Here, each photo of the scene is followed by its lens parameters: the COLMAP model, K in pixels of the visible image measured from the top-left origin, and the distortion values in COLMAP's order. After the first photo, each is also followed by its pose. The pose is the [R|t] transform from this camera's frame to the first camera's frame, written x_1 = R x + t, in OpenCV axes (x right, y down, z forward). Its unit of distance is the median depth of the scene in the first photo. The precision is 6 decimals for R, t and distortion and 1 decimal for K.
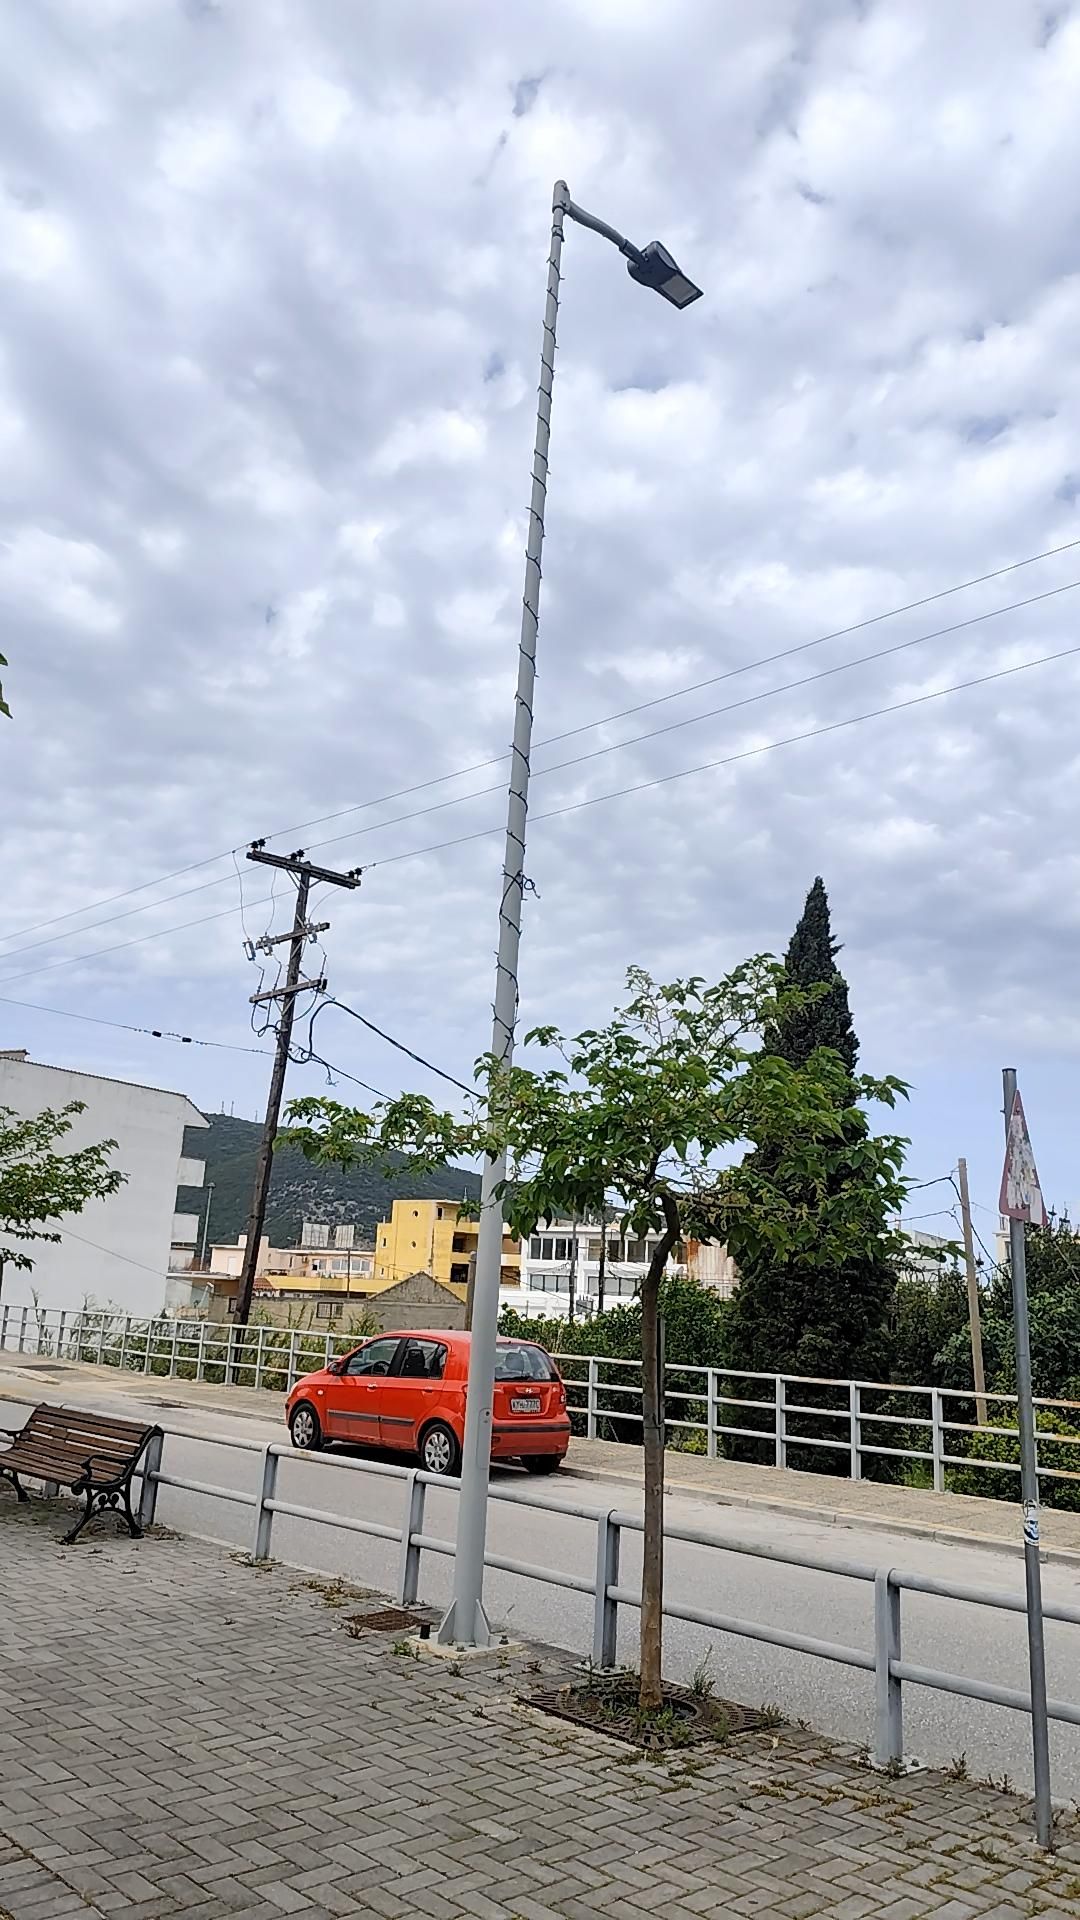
lens RADIAL K [[1374.8, 0, 551.8], [0, 1374.8, 958.7], [0, 0, 1]] dist [-0.001144, -0.004009]
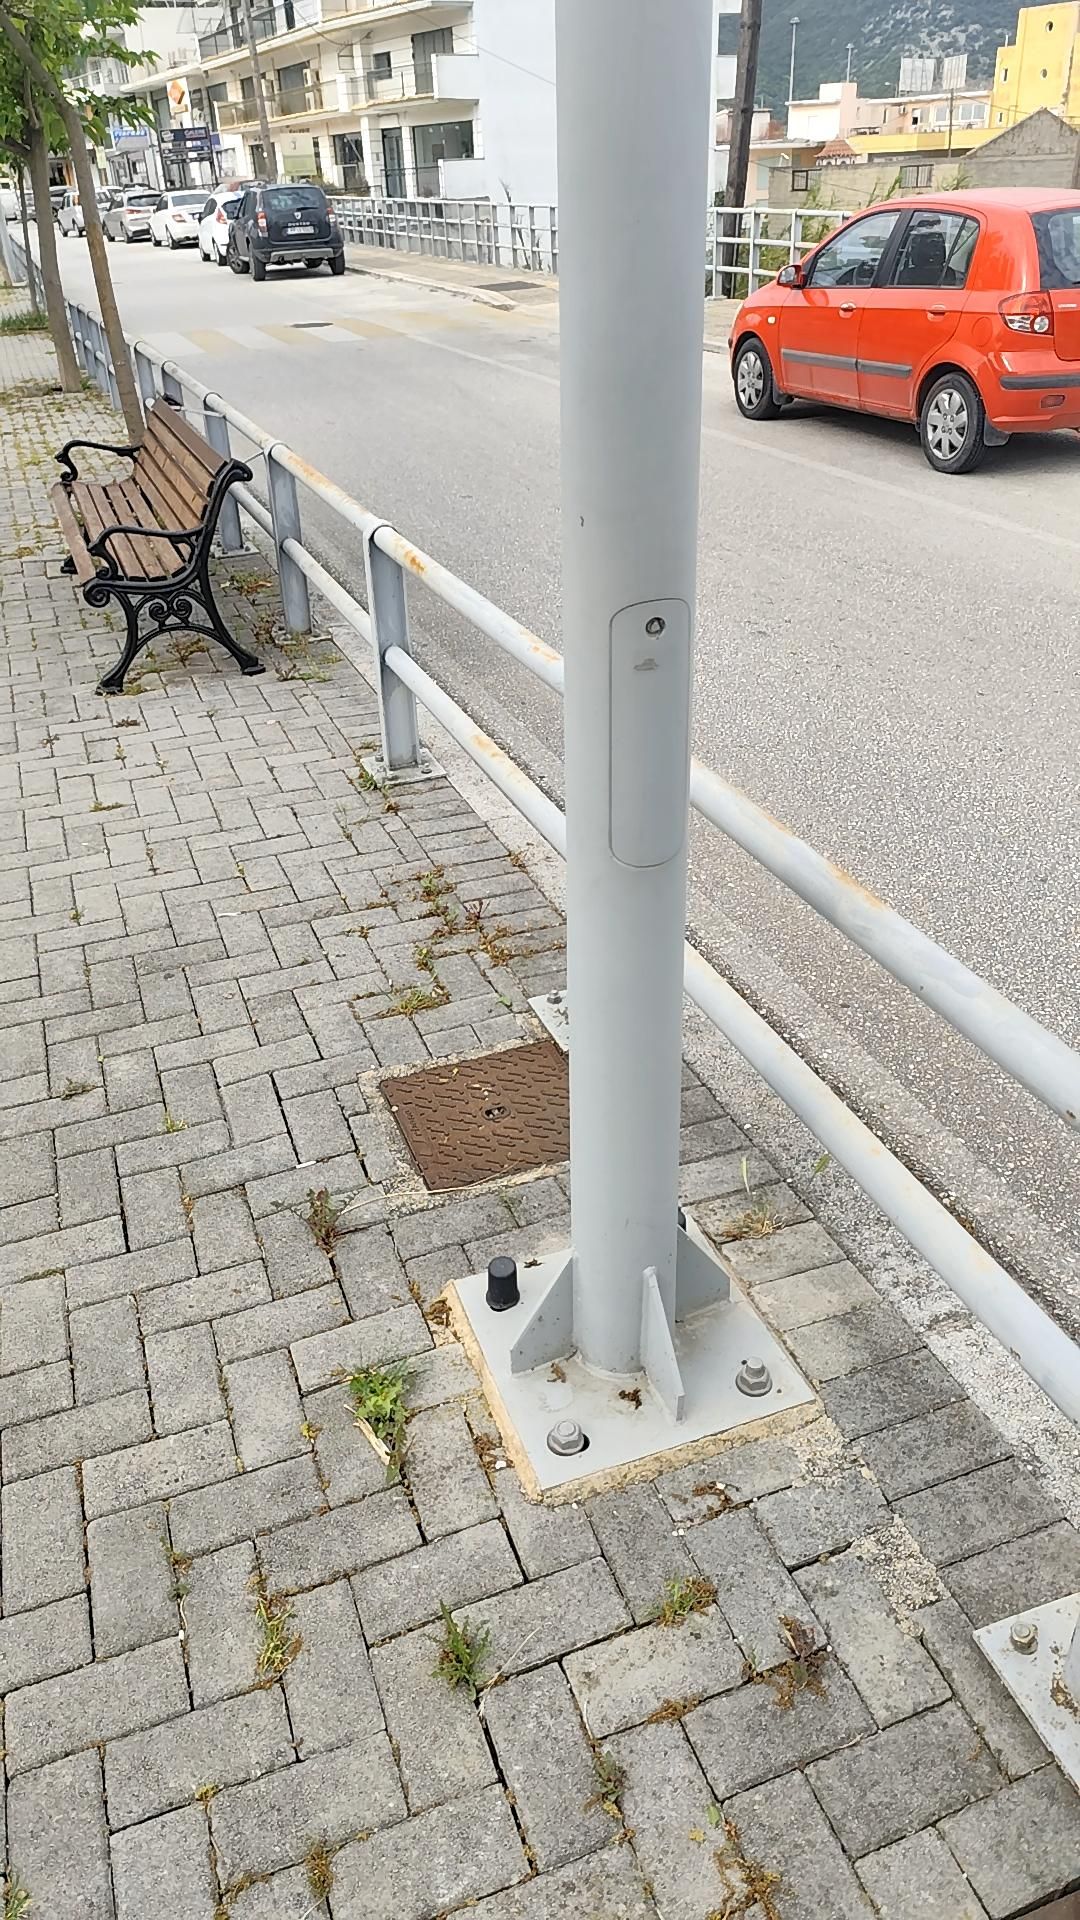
lens RADIAL K [[1374.8, 0, 544.1], [0, 1374.8, 951.8], [0, 0, 1]] dist [-0.001144, -0.004009]
pose [[0.914236, 0.126584, -0.384901, 0.010873], [0.173273, 0.736561, 0.653800, 0.103814], [0.366264, -0.664420, 0.651457, 0.372821]]
